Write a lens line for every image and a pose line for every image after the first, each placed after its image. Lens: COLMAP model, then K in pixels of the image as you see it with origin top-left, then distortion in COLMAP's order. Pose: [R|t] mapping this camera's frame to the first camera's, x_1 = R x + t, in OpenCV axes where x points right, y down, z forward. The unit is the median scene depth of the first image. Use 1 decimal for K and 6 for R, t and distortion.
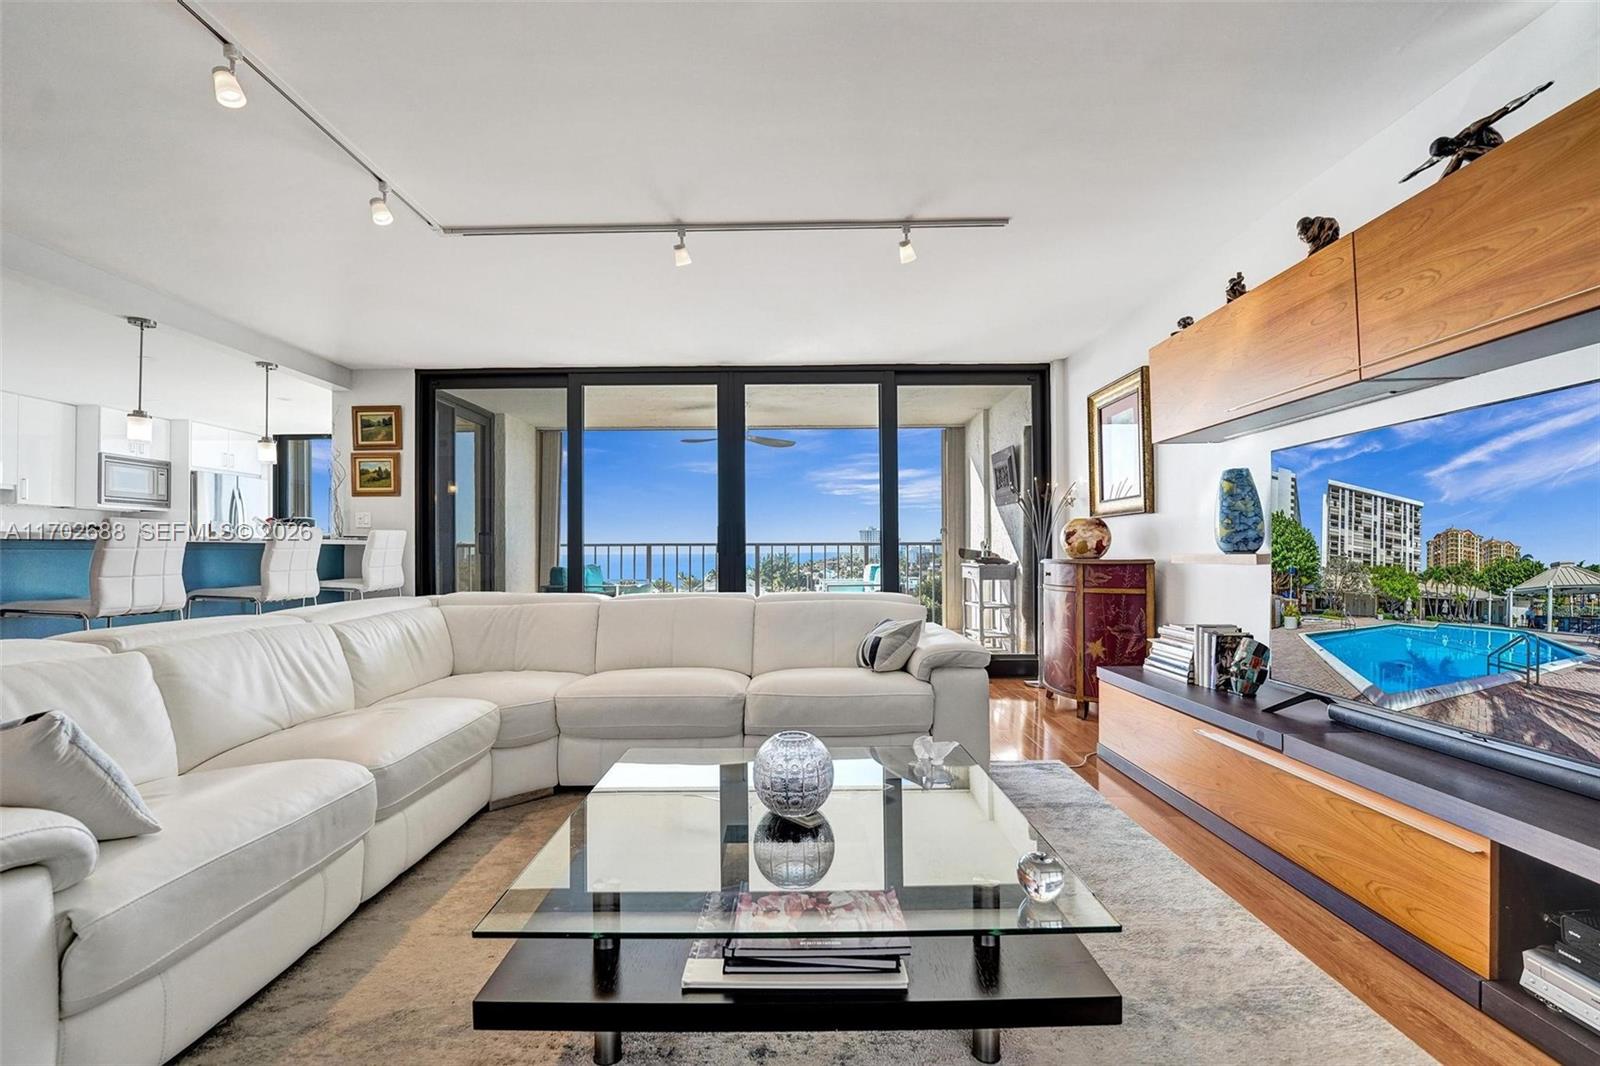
lens RADIAL K [[674.4, 0, 791.9], [0, 674.4, 545.7], [0, 0, 1]] dist [-0.021460, 0.000144]
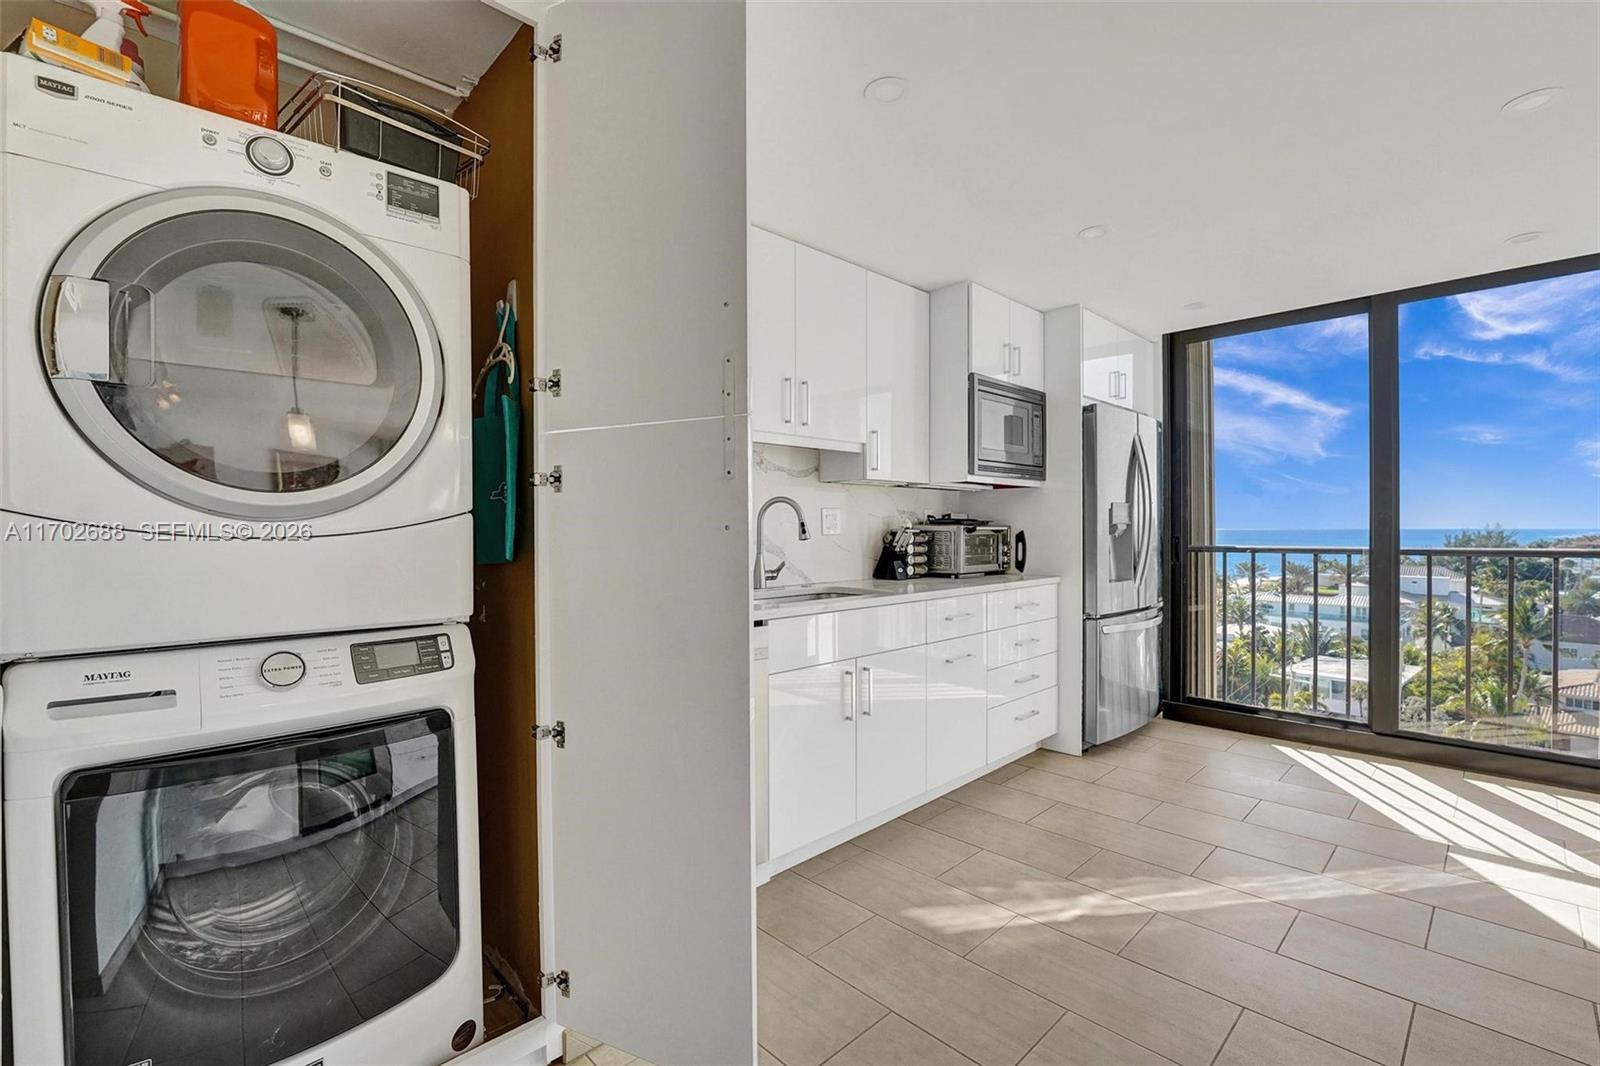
lens RADIAL K [[695.6, 0, 798.0], [0, 695.6, 535.4], [0, 0, 1]] dist [-0.024084, 0.000305]
pose [[0.696125, 0.009455, -0.717859, -0.871259], [0.005287, 0.999819, 0.018296, -0.030790], [0.717901, -0.016532, 0.695948, 0.606634]]
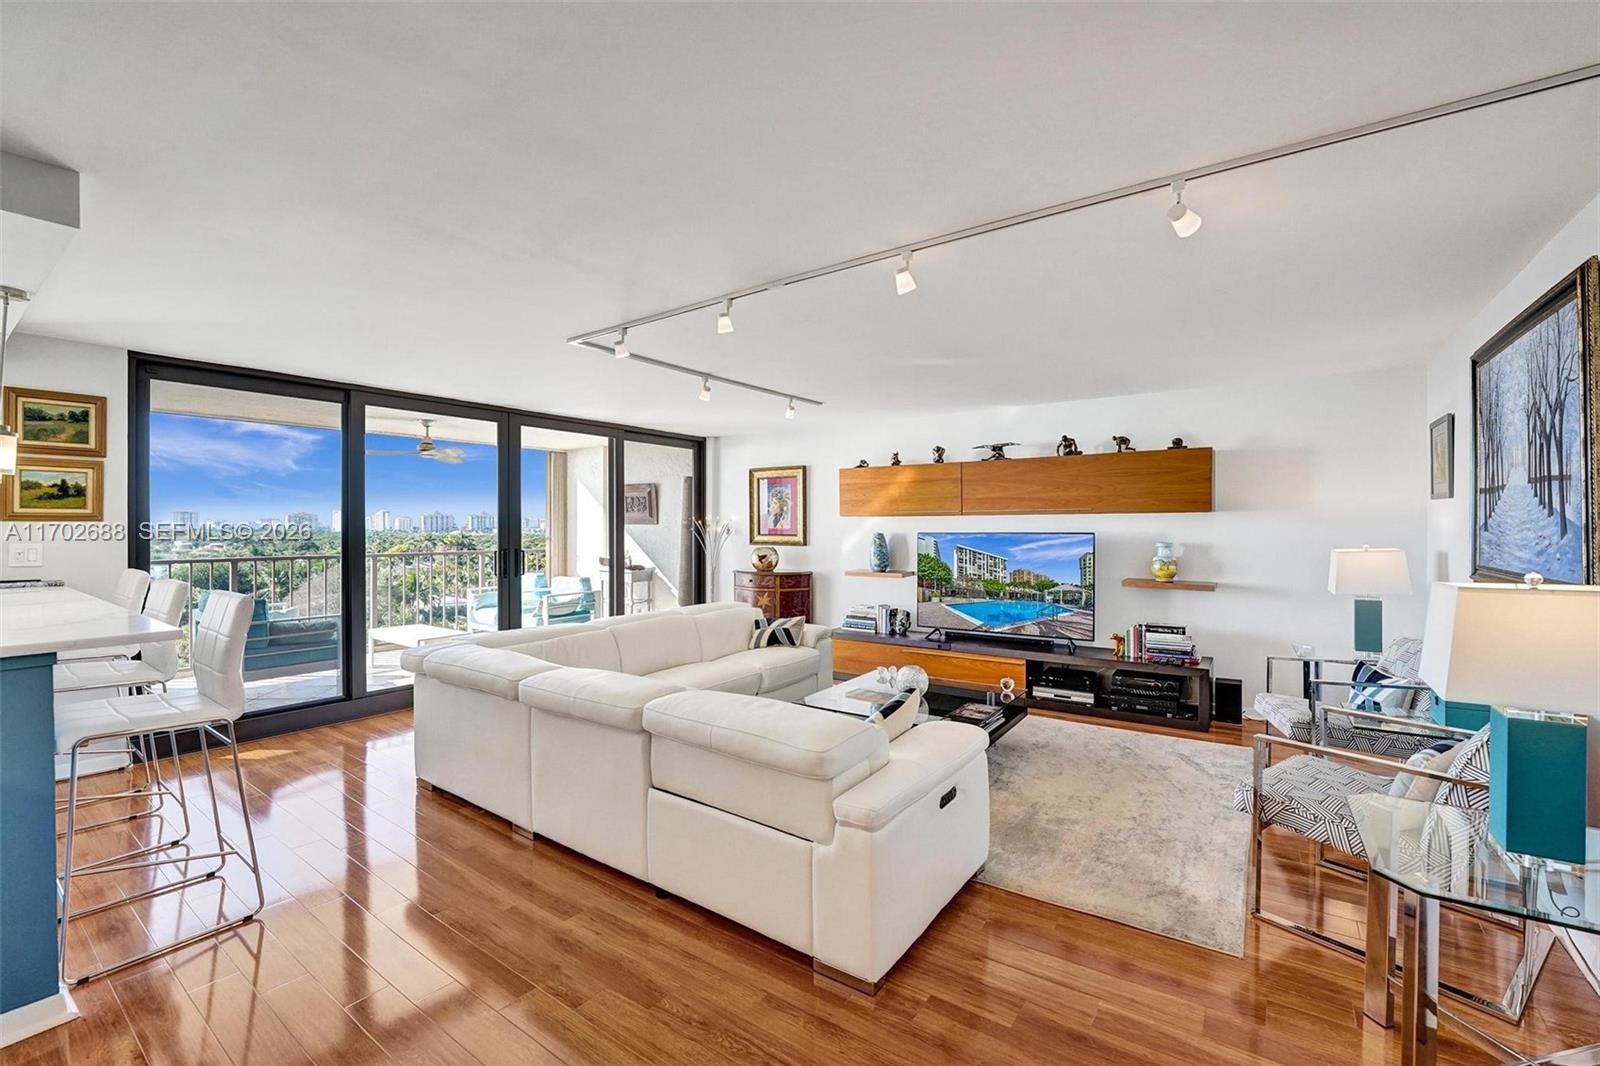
lens RADIAL K [[674.6, 0, 787.4], [0, 674.6, 526.1], [0, 0, 1]] dist [-0.020736, 0.000362]
pose [[0.580184, 0.005149, 0.814469, -0.737756], [-0.008803, 0.999961, -0.000051, -0.075311], [-0.814438, -0.007141, 0.580207, -0.022818]]
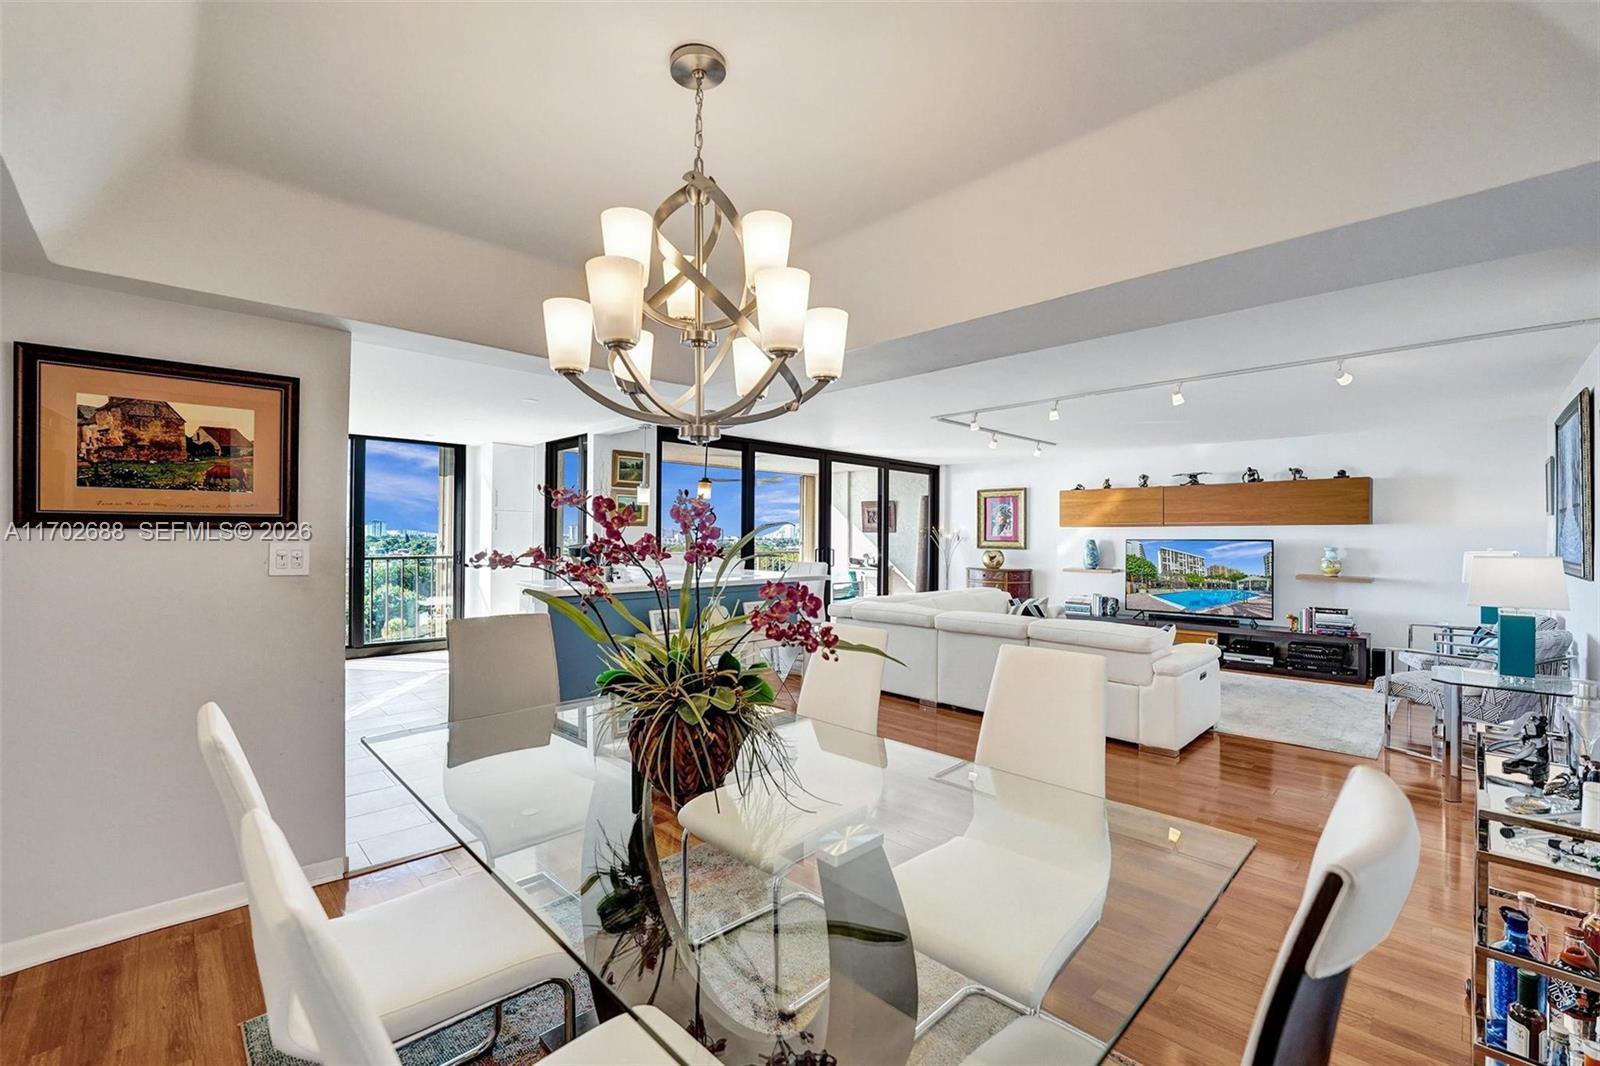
lens RADIAL K [[667.3, 0, 800.0], [0, 667.3, 533.0], [0, 0, 1]] dist [-0.023667, 0.000812]
pose [[0.706913, 0.015889, 0.707122, -1.261458], [-0.017498, 0.999835, -0.004973, -0.059936], [-0.707084, -0.008857, 0.707074, -0.077758]]
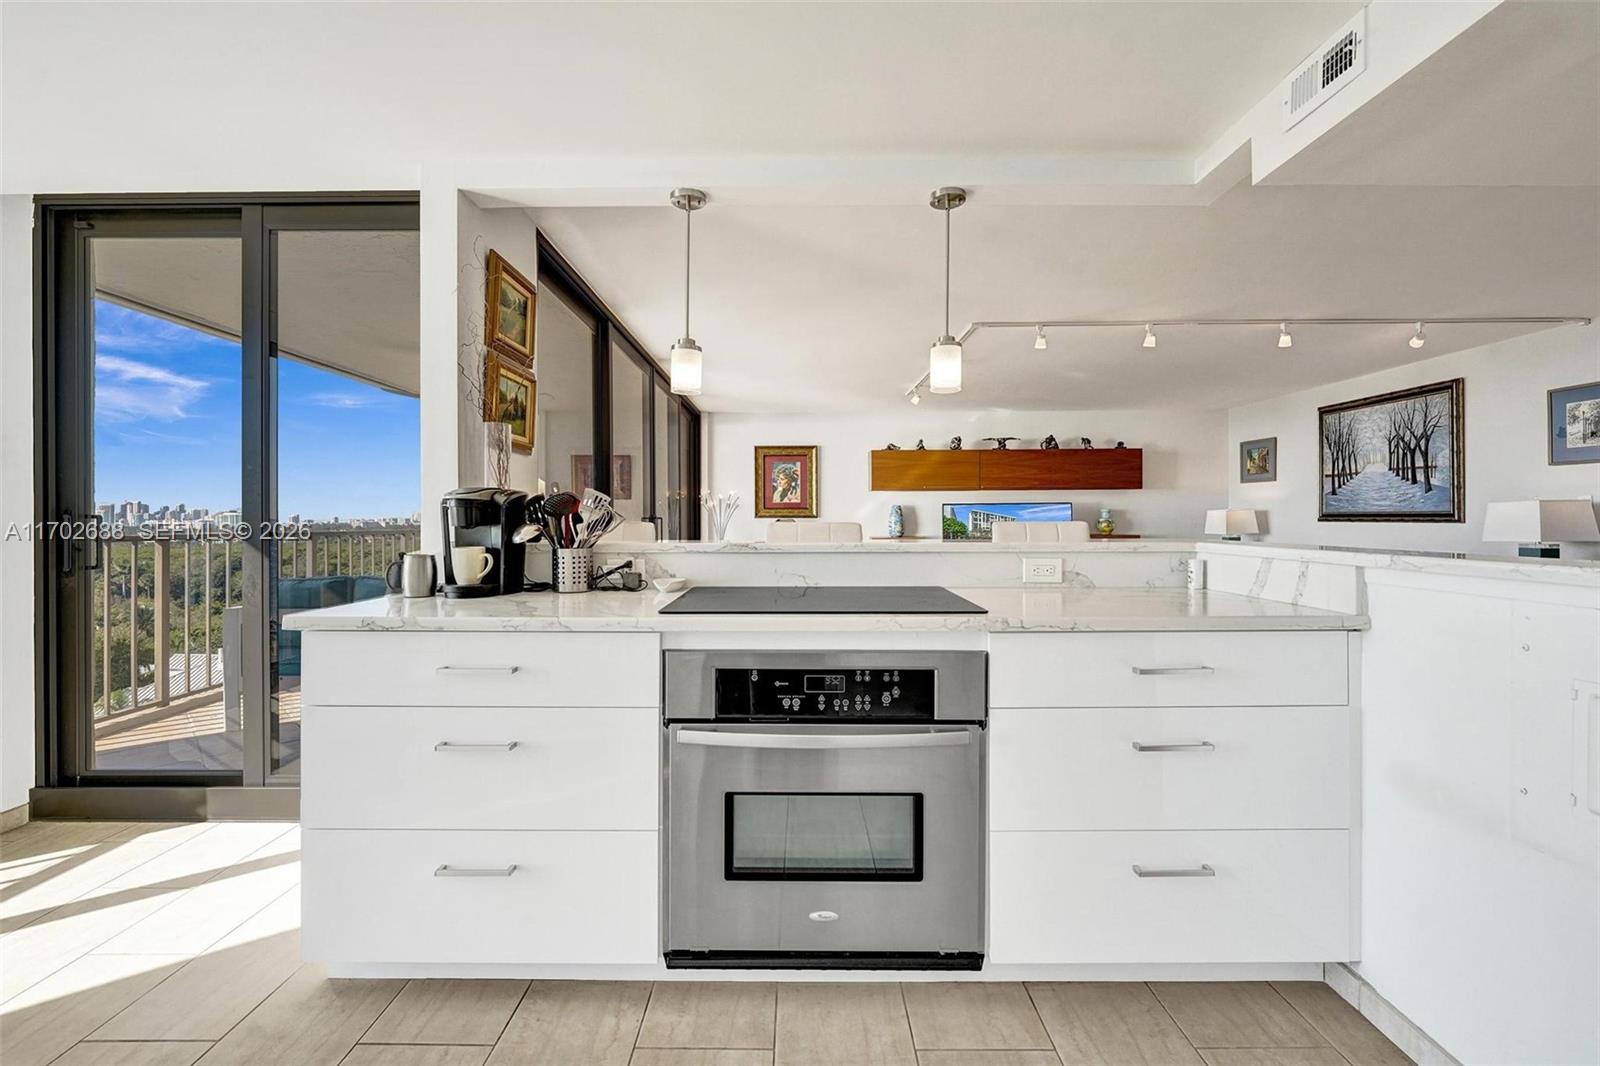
lens RADIAL K [[671.8, 0, 796.2], [0, 671.8, 521.8], [0, 0, 1]] dist [-0.005506, -0.000105]
pose [[-0.003860, 0.004516, 0.999982, -1.119165], [-0.002898, 0.999986, -0.004527, -0.019970], [-0.999988, -0.002916, -0.003846, 0.791883]]
